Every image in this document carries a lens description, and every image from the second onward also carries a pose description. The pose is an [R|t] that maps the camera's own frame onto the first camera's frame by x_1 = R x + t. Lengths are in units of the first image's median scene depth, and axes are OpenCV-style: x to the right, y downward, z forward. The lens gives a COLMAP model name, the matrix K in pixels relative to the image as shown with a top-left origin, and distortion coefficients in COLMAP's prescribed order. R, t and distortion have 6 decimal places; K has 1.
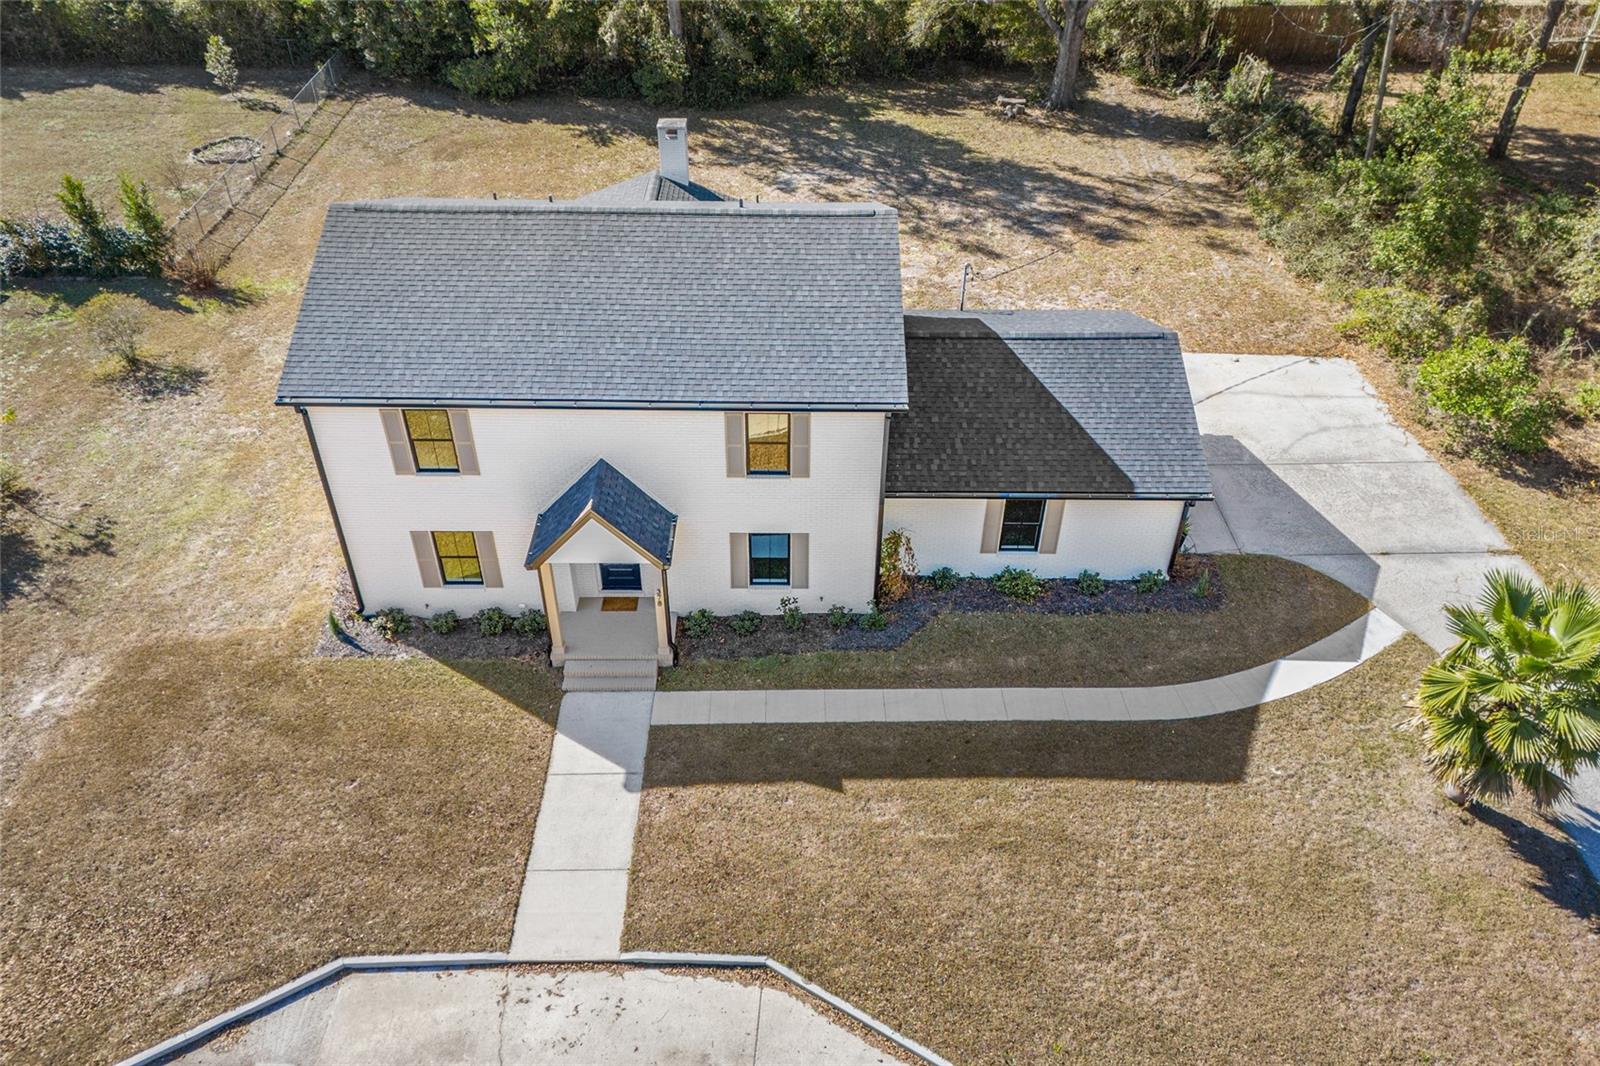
lens RADIAL K [[1198.2, 0, 809.6], [0, 1198.2, 539.8], [0, 0, 1]] dist [0.048609, -0.019356]
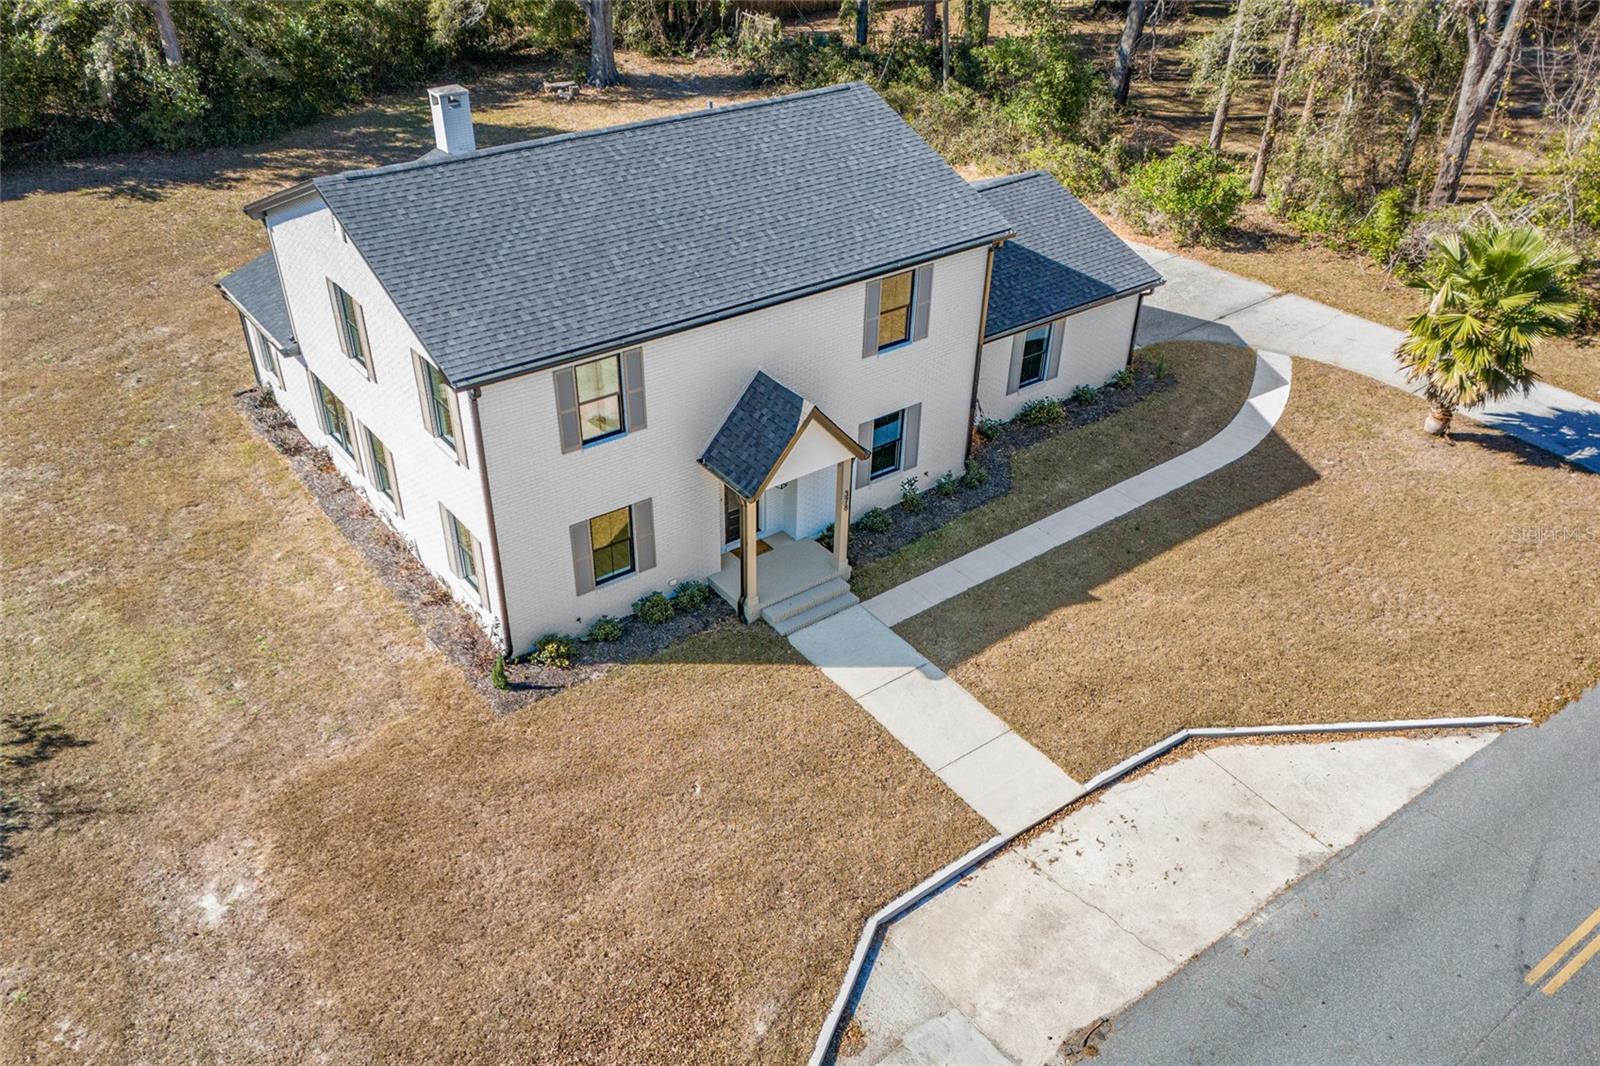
lens RADIAL K [[1285.0, 0, 801.2], [0, 1285.0, 570.3], [0, 0, 1]] dist [0.063462, -0.031798]
pose [[0.801796, -0.337626, 0.493084, -0.624430], [0.364835, 0.930052, 0.043576, 0.039941], [-0.473306, 0.144955, 0.868890, 0.135317]]
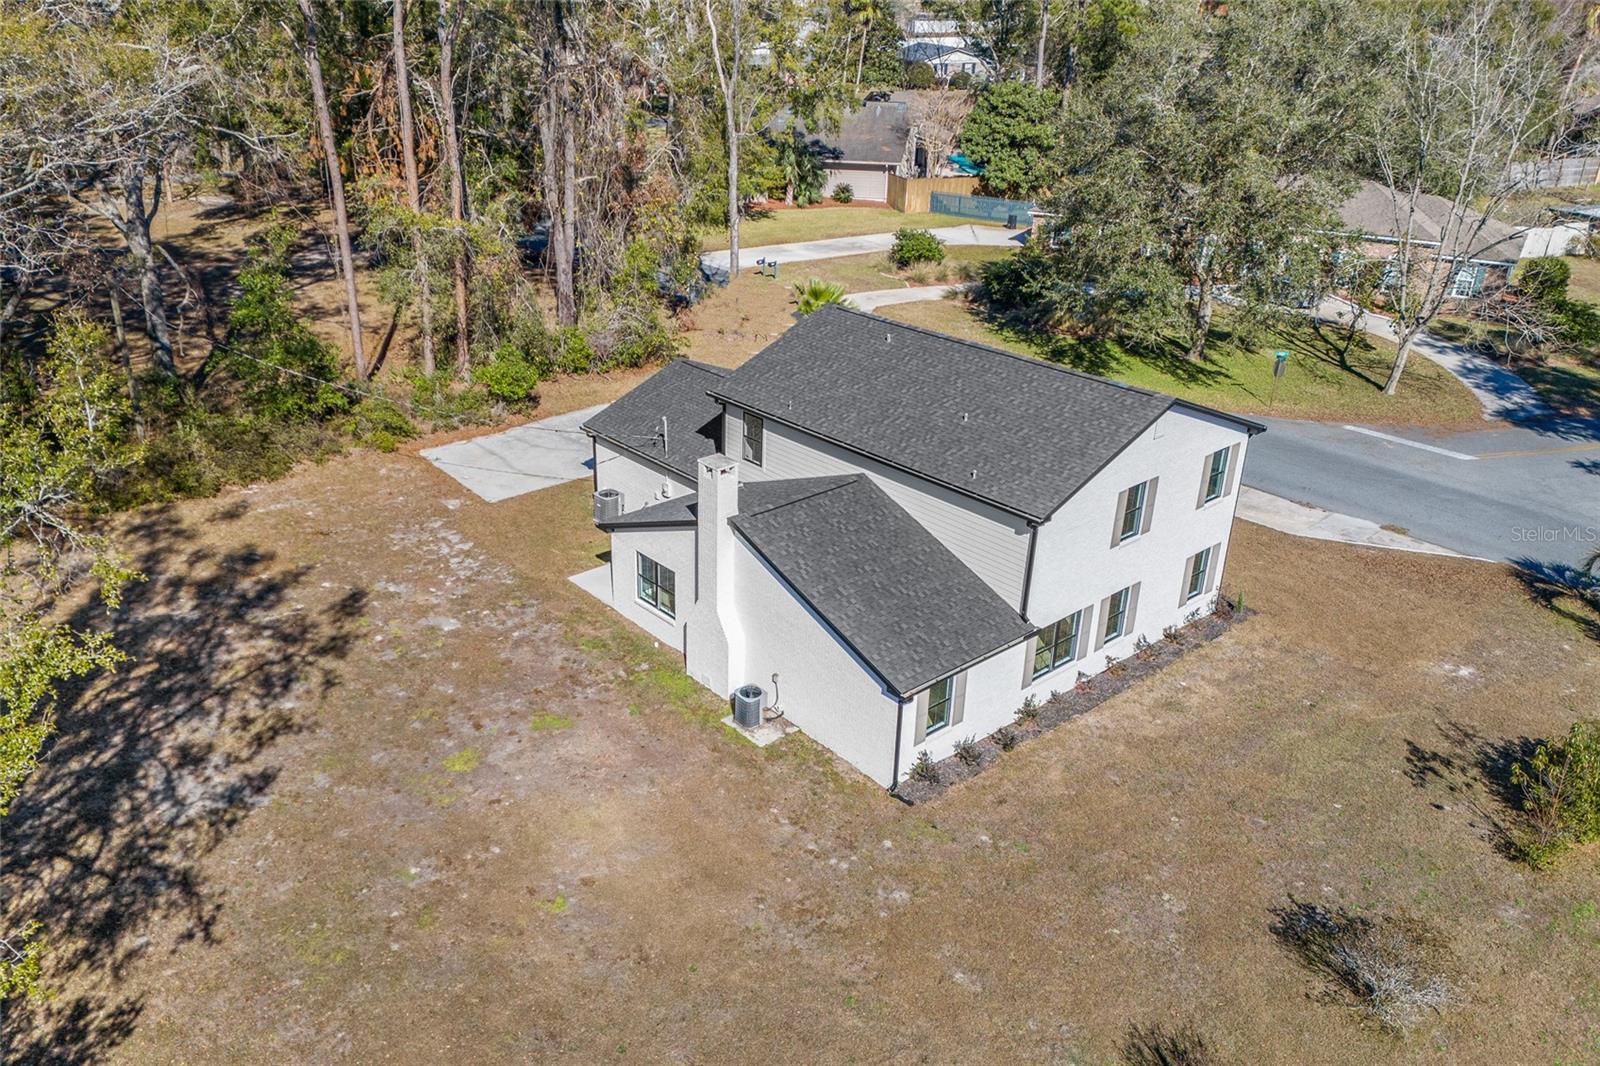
lens RADIAL K [[1198.2, 0, 791.5], [0, 1198.2, 535.4], [0, 0, 1]] dist [0.048609, -0.019356]
pose [[-0.661004, -0.339131, 0.669376, -0.917693], [0.447246, 0.538229, 0.714339, -1.120485], [-0.602532, 0.771556, -0.204097, 1.487783]]
